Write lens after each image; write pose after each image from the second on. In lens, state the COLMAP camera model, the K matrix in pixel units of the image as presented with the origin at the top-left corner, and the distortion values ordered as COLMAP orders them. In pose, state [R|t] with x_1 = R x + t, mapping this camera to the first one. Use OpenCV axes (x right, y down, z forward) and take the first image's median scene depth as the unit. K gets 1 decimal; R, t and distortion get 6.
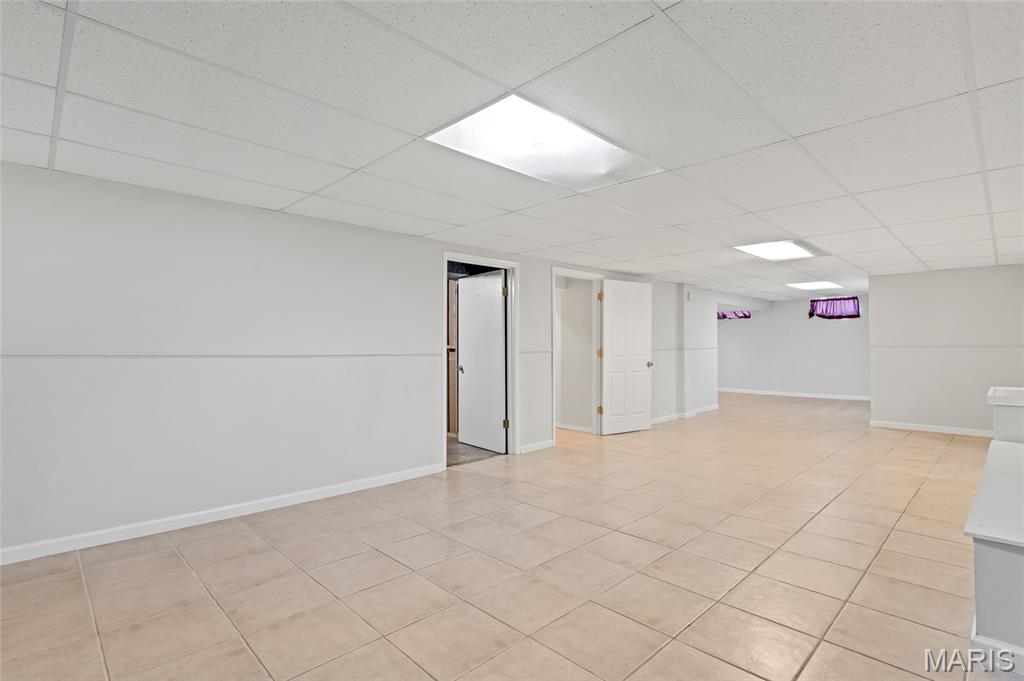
lens RADIAL K [[494.9, 0, 511.2], [0, 494.9, 340.4], [0, 0, 1]] dist [0.002853, 0.000226]
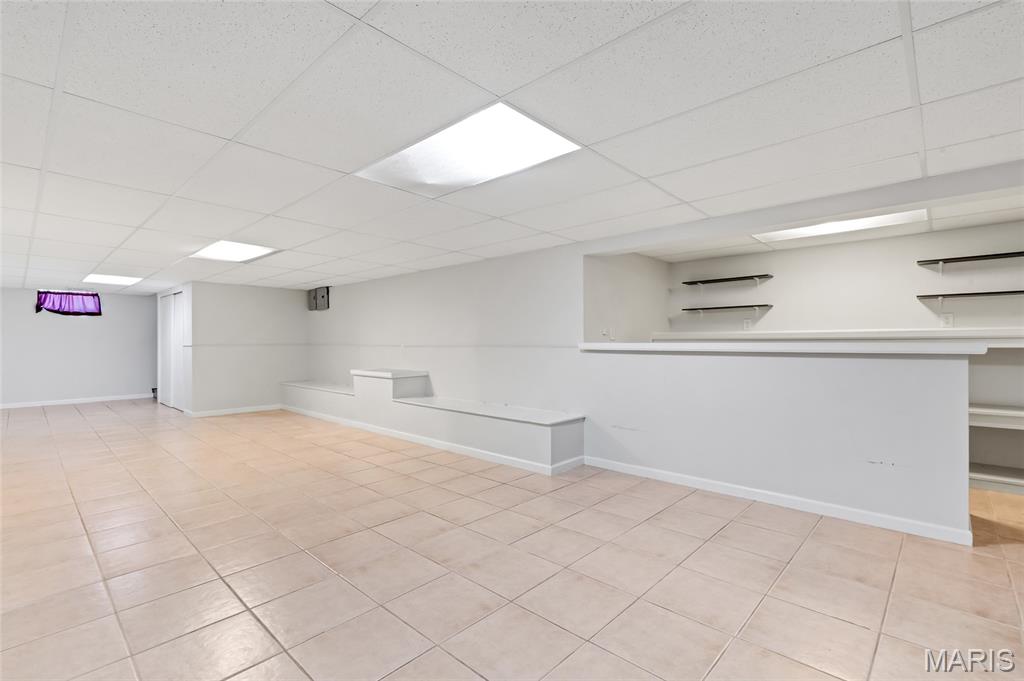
lens RADIAL K [[466.3, 0, 511.0], [0, 466.3, 342.5], [0, 0, 1]] dist [0.001623, 0.001433]
pose [[-0.042467, 0.000874, 0.999098, -0.234984], [-0.004705, 0.999988, -0.001075, 0.003320], [-0.999087, -0.004747, -0.042462, 0.240897]]
